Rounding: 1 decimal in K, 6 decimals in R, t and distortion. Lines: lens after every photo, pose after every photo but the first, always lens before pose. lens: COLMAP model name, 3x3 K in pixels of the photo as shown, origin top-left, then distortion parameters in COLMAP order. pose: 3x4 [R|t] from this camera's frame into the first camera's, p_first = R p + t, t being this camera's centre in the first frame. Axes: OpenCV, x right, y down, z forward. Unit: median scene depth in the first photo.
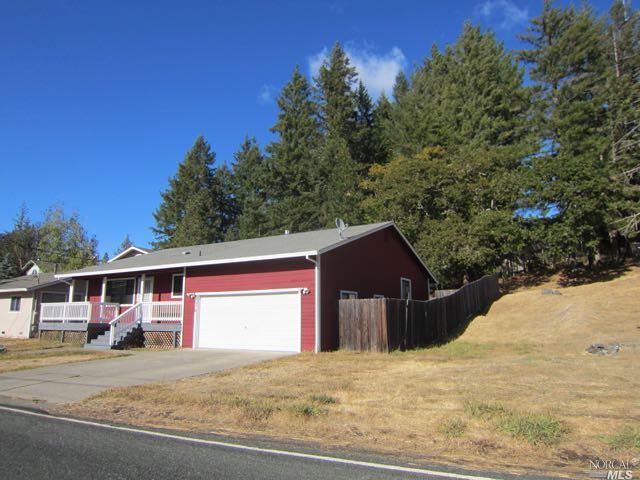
lens RADIAL K [[452.6, 0, 321.2], [0, 452.6, 237.1], [0, 0, 1]] dist [-0.036031, 0.005851]
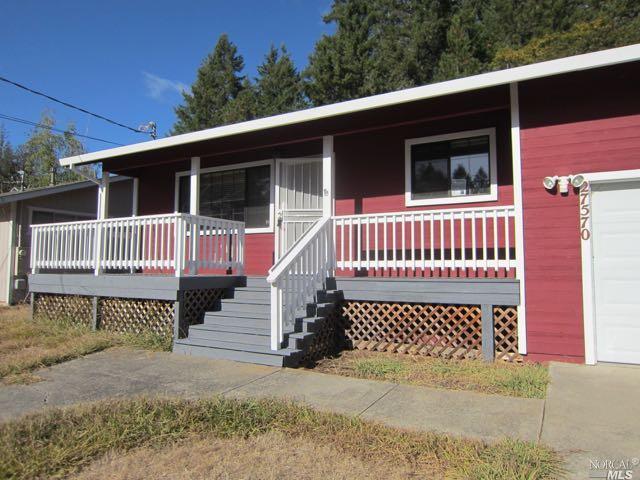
lens RADIAL K [[452.6, 0, 321.2], [0, 452.6, 237.1], [0, 0, 1]] dist [-0.036031, 0.005851]
pose [[0.999762, 0.004903, 0.021249, -0.393171], [-0.007352, 0.993136, 0.116738, 0.114546], [-0.020530, -0.116867, 0.992935, 0.623918]]
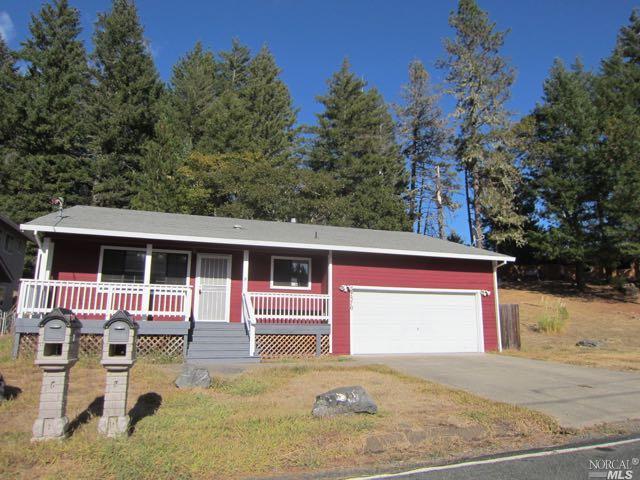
lens RADIAL K [[445.0, 0, 320.0], [0, 445.0, 240.0], [0, 0, 1]] dist [-0.028429, 0.001383]
pose [[0.650666, 0.153559, 0.743676, -0.797185], [-0.149684, 0.986062, -0.072645, 0.095476], [-0.744465, -0.064048, 0.664582, 0.454874]]
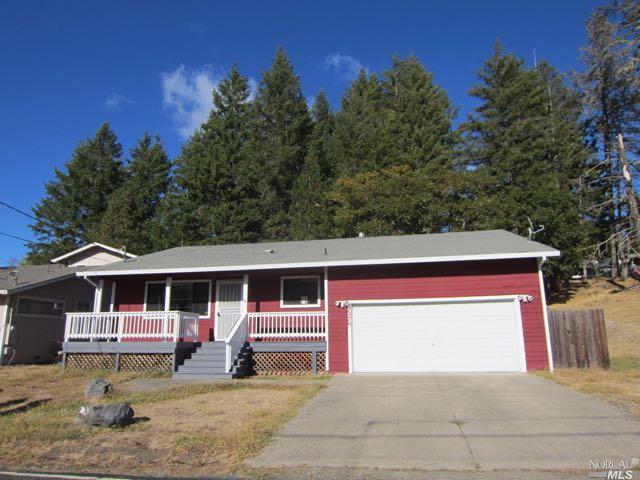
lens RADIAL K [[452.6, 0, 321.2], [0, 452.6, 237.1], [0, 0, 1]] dist [-0.036031, 0.005851]
pose [[0.940964, 0.070691, 0.331043, -0.511504], [-0.055590, 0.996944, -0.054877, 0.052622], [-0.333911, 0.033235, 0.942018, 0.246140]]
